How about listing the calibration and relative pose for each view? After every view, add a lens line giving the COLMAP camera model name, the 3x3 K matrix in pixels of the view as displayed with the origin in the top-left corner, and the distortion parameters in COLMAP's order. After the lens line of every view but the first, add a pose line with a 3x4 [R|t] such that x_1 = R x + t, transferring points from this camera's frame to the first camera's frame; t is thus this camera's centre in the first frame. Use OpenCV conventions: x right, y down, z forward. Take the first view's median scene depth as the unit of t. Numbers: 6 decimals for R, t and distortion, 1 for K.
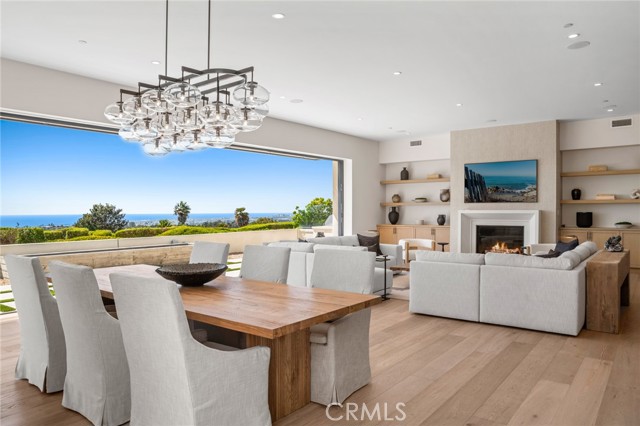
lens RADIAL K [[442.2, 0, 321.9], [0, 442.2, 212.8], [0, 0, 1]] dist [-0.010120, -0.001507]
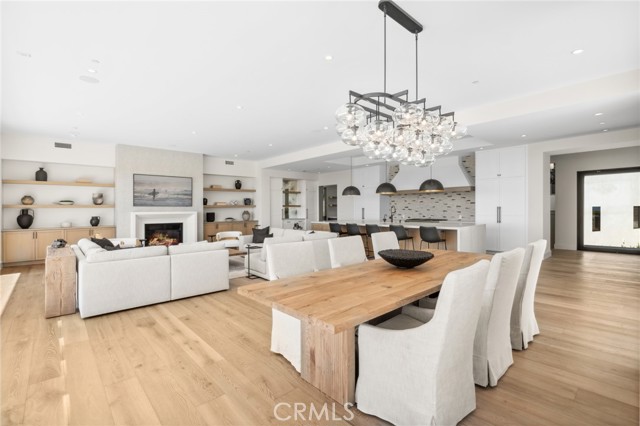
lens RADIAL K [[298.0, 0, 318.9], [0, 298.0, 212.7], [0, 0, 1]] dist [0.001426, -0.000210]
pose [[0.188377, -0.011827, 0.982026, -0.362058], [0.010989, 0.999890, 0.009934, -0.006533], [-0.982035, 0.008920, 0.188486, 0.329002]]
